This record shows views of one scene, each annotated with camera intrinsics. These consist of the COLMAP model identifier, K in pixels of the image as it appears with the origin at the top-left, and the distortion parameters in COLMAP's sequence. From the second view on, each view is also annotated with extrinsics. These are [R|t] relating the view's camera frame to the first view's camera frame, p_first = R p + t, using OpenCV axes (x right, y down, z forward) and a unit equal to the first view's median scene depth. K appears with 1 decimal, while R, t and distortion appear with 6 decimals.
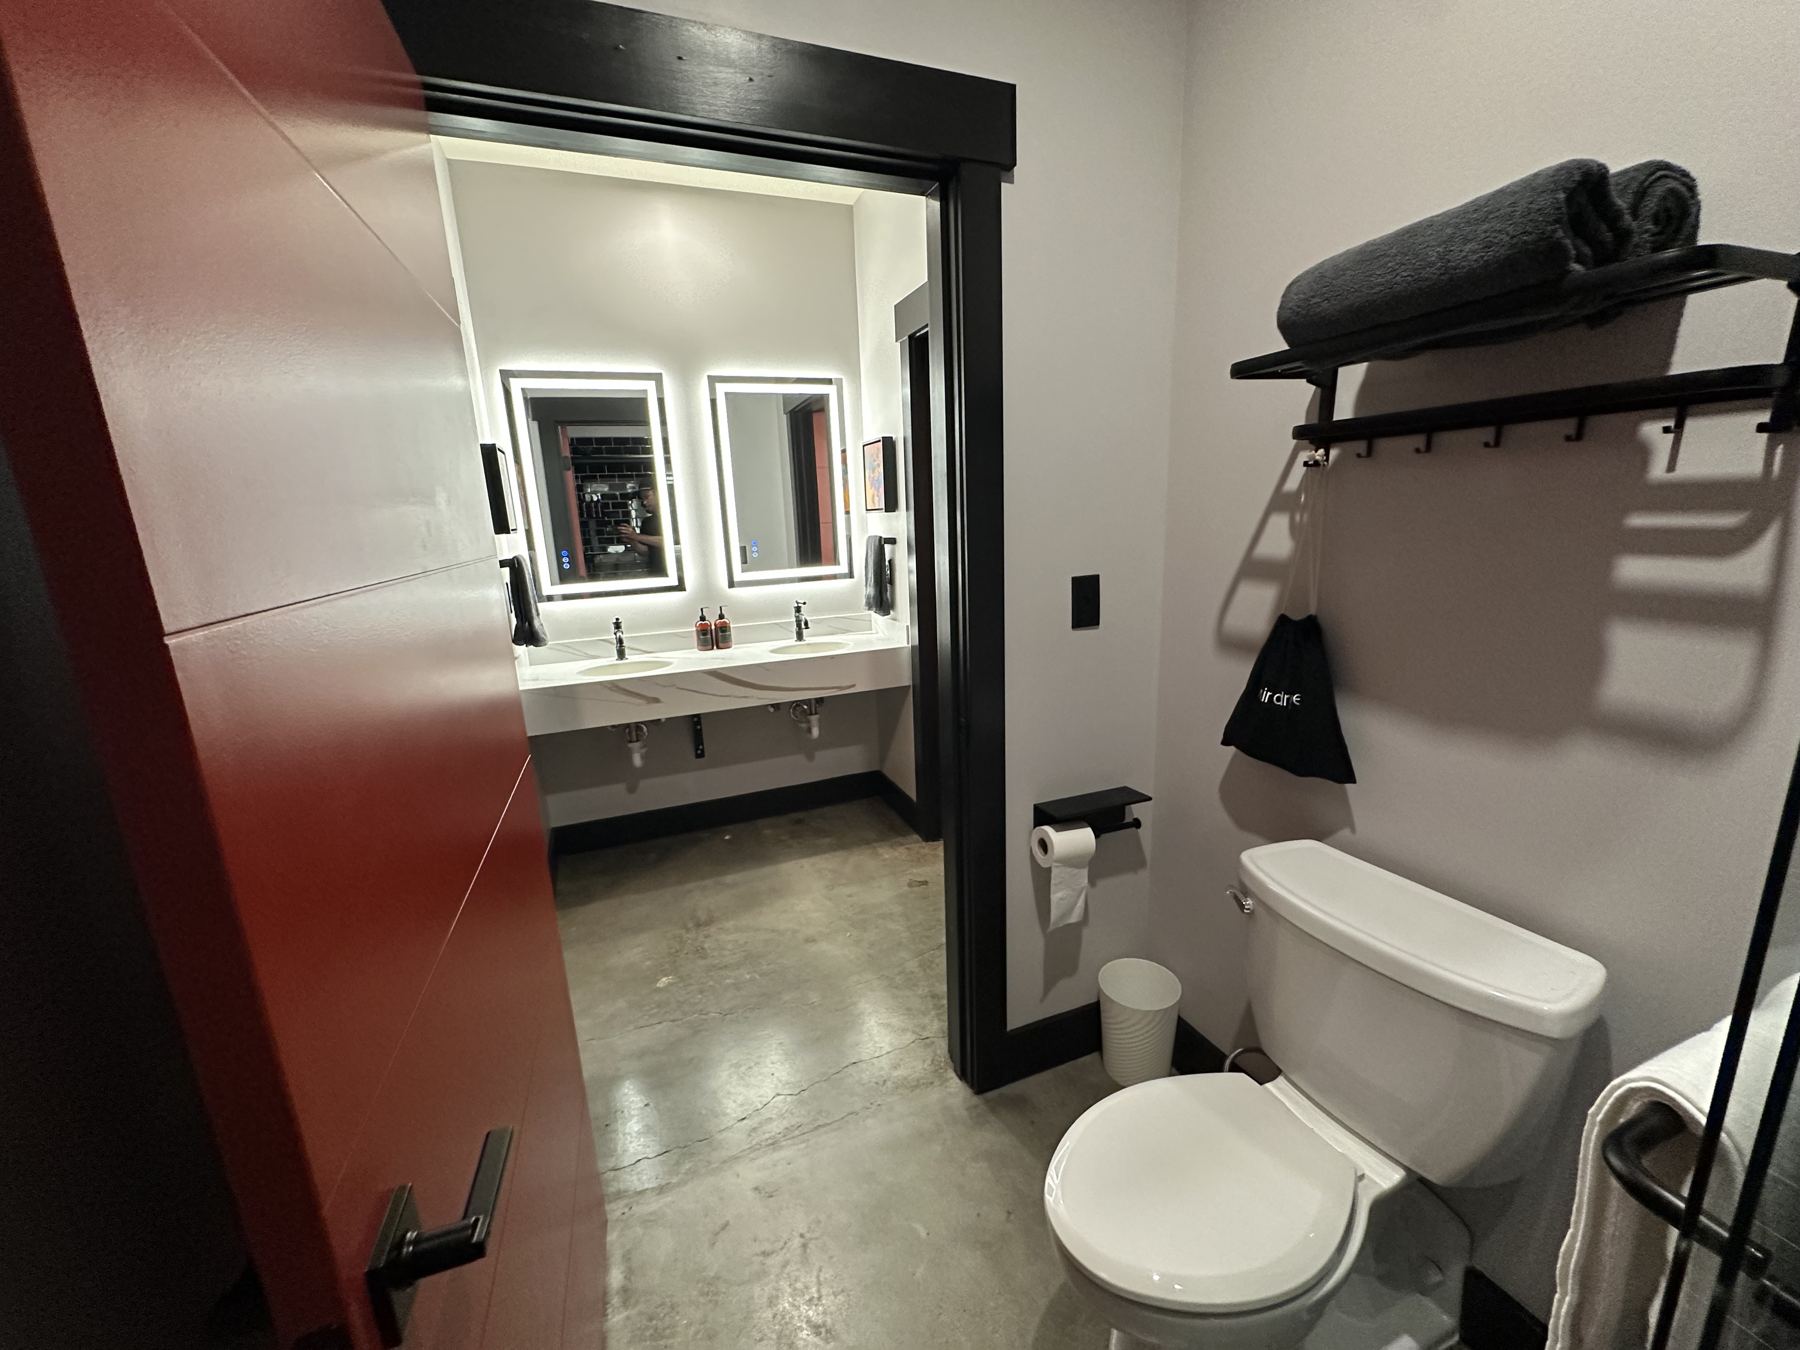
lens RADIAL K [[721.0, 0, 901.1], [0, 721.0, 671.7], [0, 0, 1]] dist [0.018836, -0.000268]
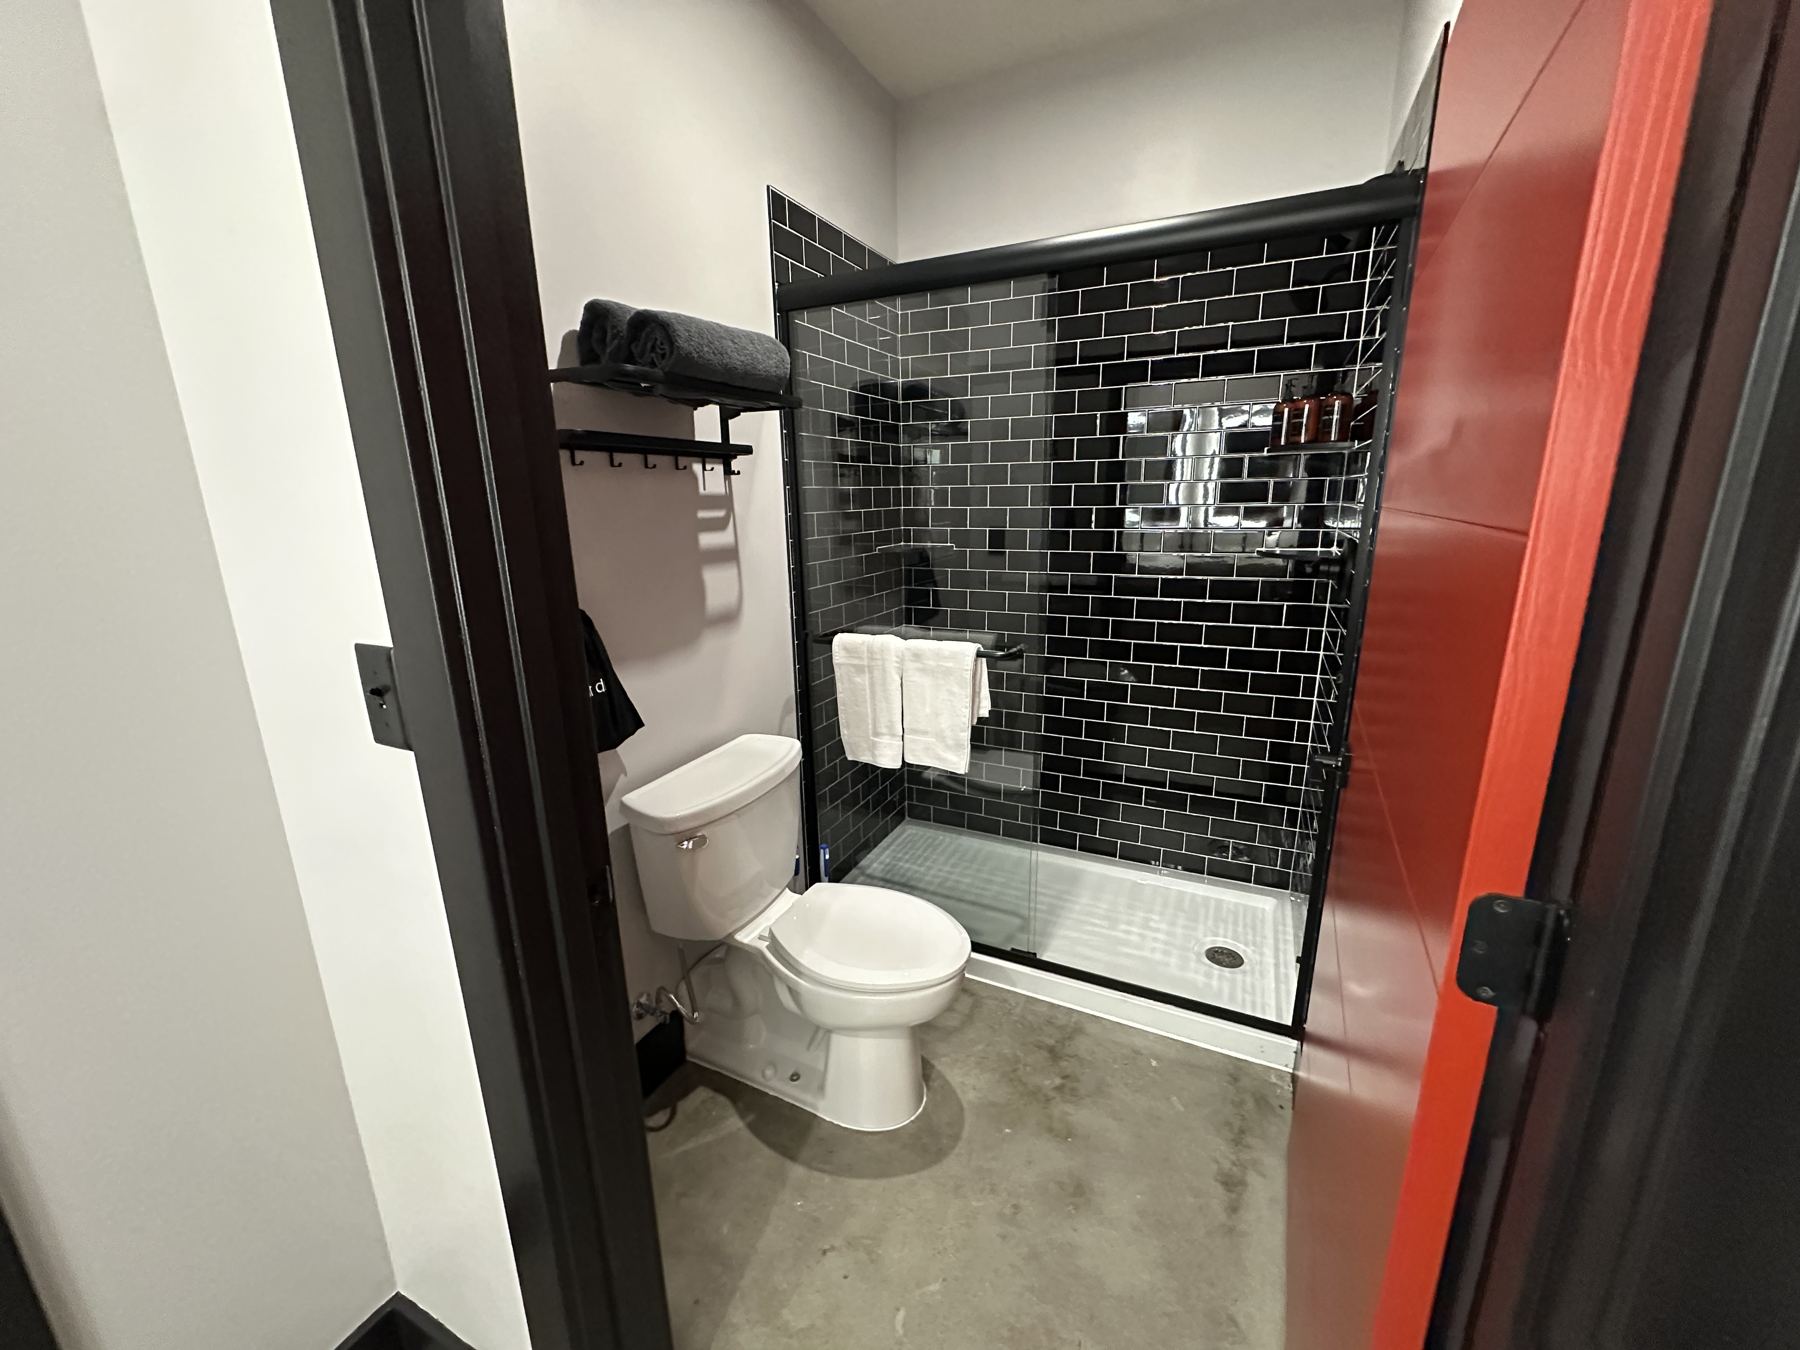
lens RADIAL K [[721.0, 0, 900.9], [0, 721.0, 678.9], [0, 0, 1]] dist [0.018836, -0.000268]
pose [[-0.675917, -0.140266, 0.723507, -0.787432], [0.195636, 0.912350, 0.359645, -0.392711], [-0.710537, 0.384634, -0.589231, 1.919449]]
